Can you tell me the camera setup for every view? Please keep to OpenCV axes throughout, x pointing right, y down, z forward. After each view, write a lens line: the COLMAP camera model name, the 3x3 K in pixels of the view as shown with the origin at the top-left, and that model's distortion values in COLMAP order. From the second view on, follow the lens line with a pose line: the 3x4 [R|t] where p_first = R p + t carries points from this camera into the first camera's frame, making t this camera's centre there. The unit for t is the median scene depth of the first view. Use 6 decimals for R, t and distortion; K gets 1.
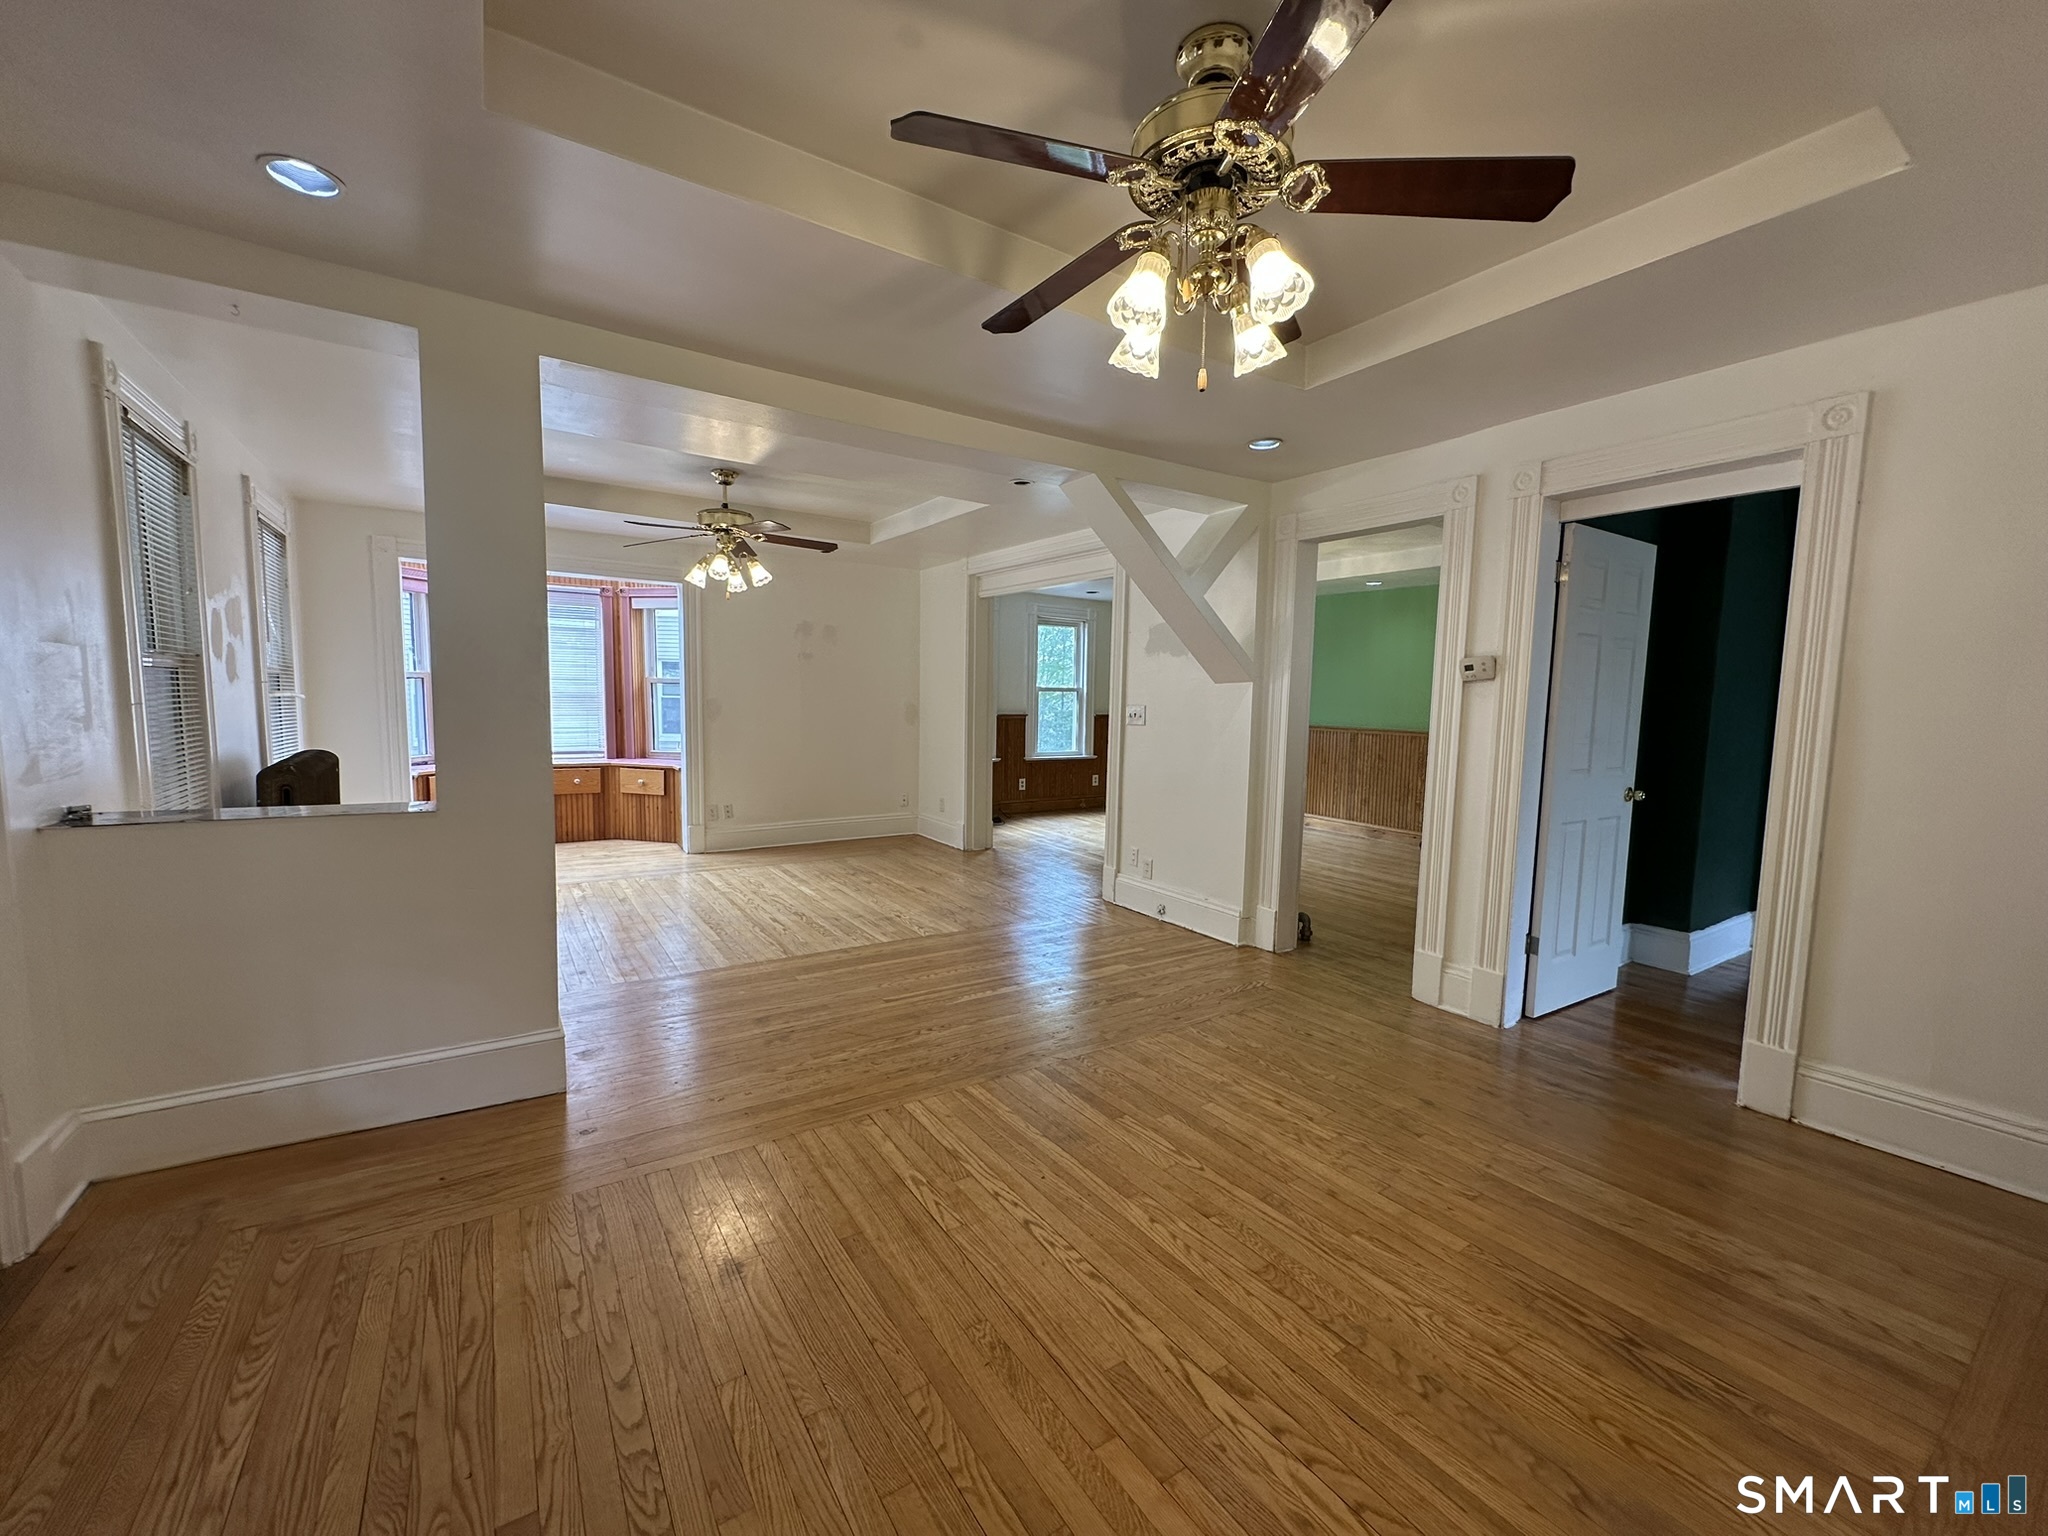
lens RADIAL K [[816.4, 0, 1024.0], [0, 816.4, 768.0], [0, 0, 1]] dist [0.000841, -0.000030]
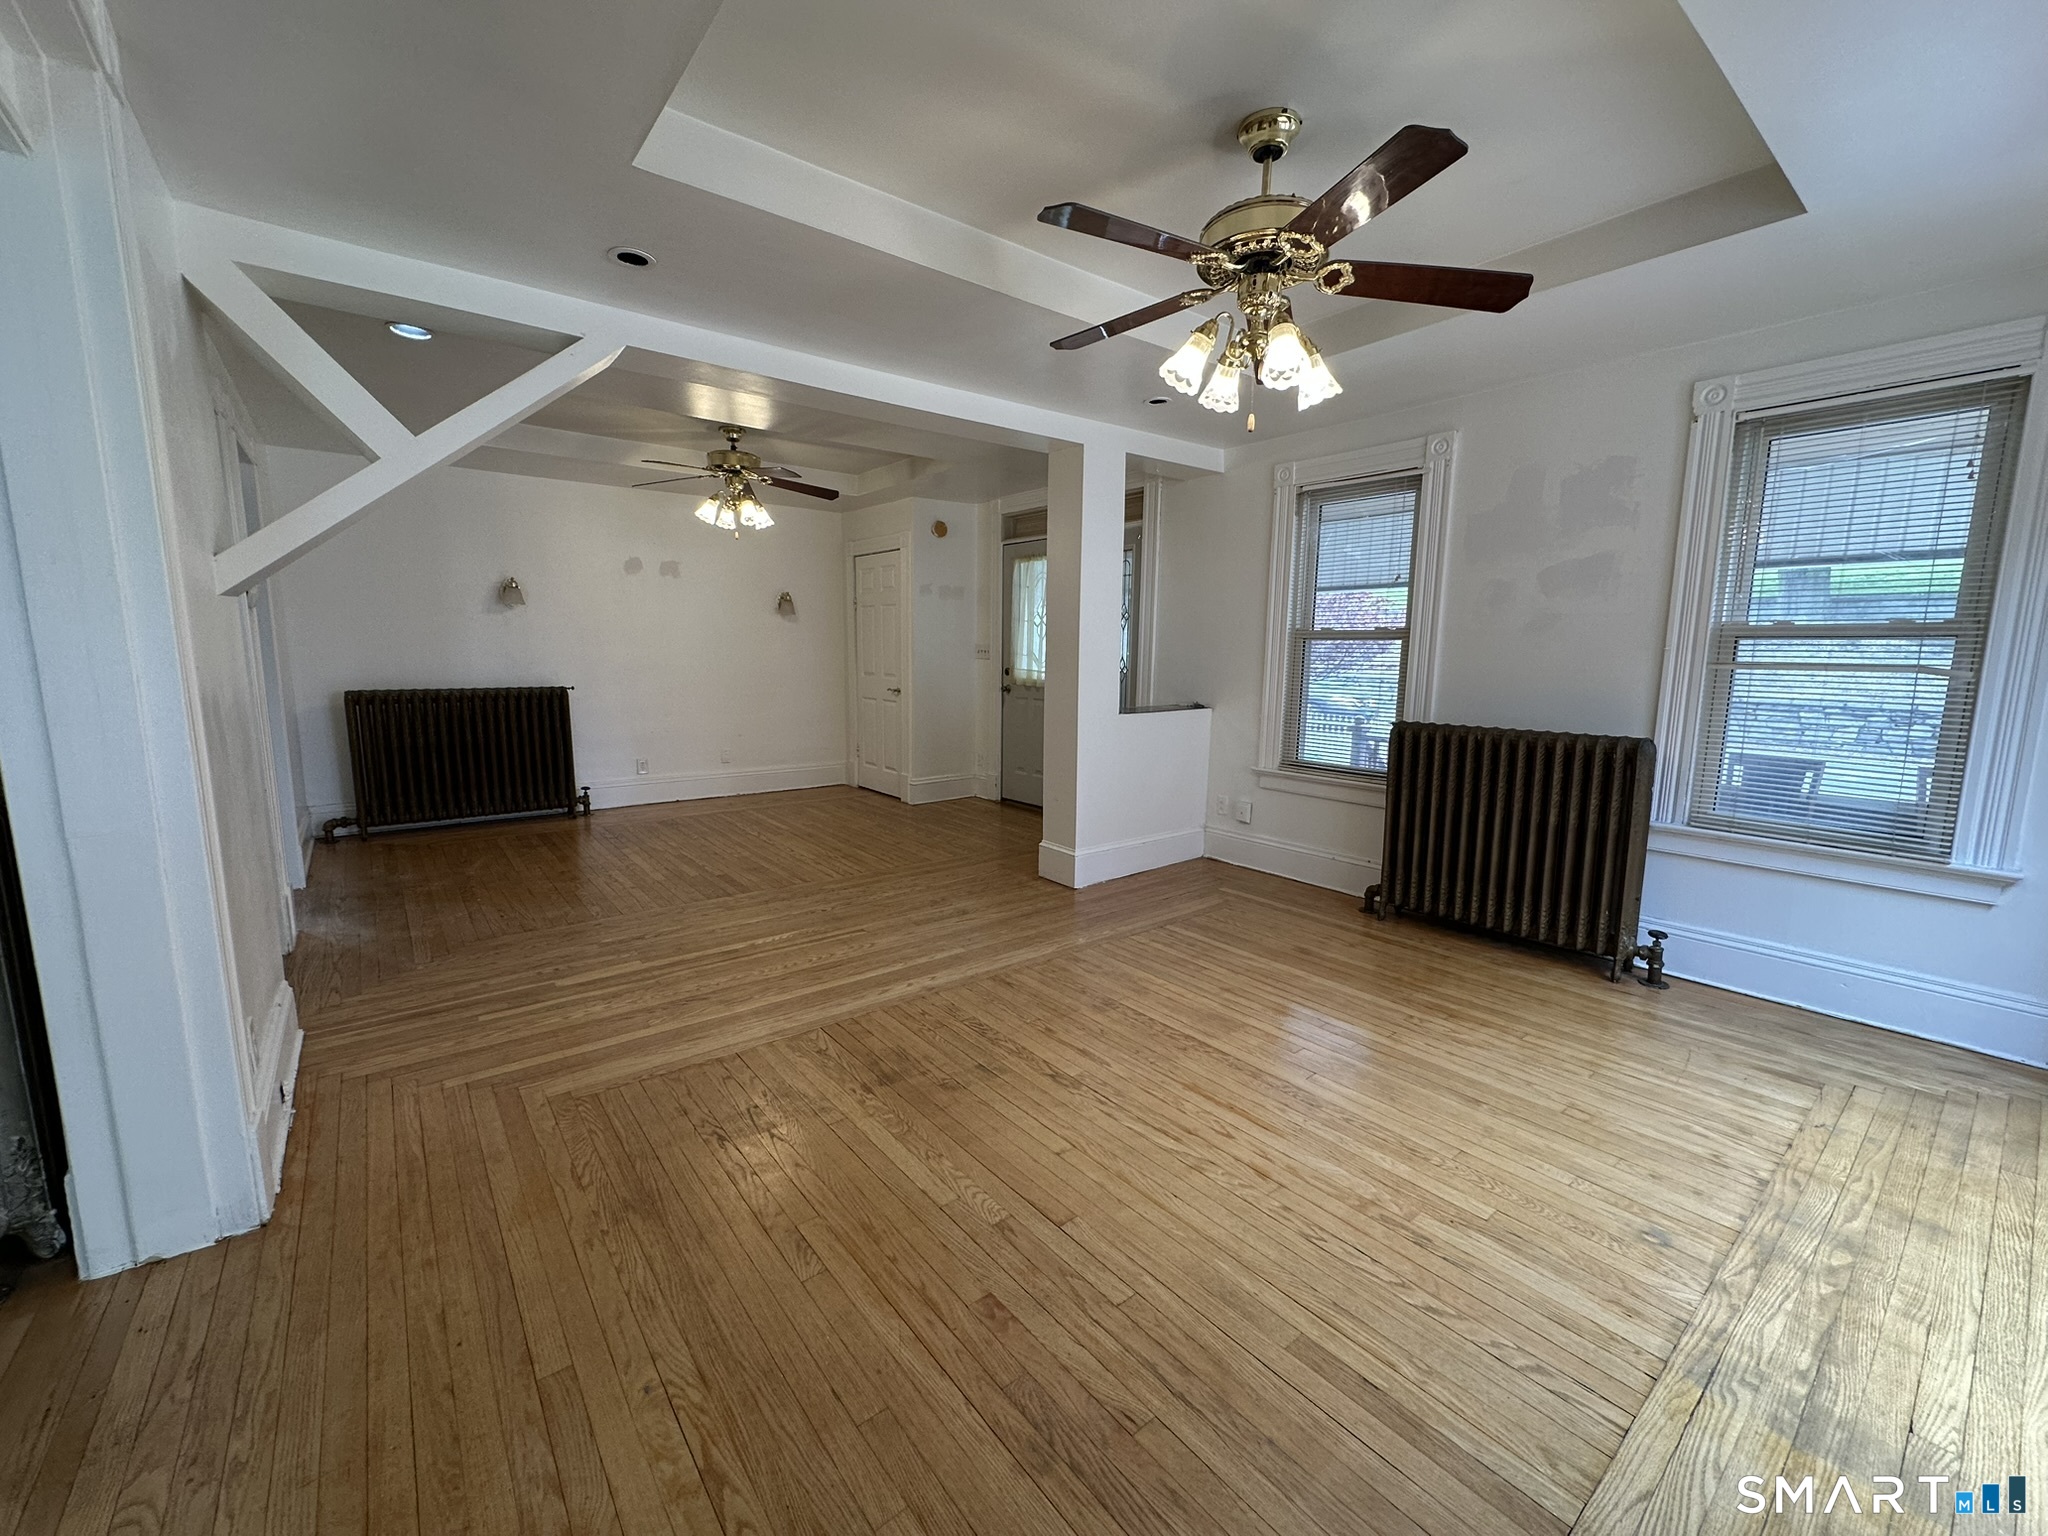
lens RADIAL K [[816.4, 0, 1024.0], [0, 816.4, 768.0], [0, 0, 1]] dist [0.000841, -0.000030]
pose [[-0.995924, -0.017904, -0.088407, -0.272505], [-0.037120, 0.974617, 0.220781, -0.161808], [0.082210, 0.223163, -0.971308, 1.950930]]
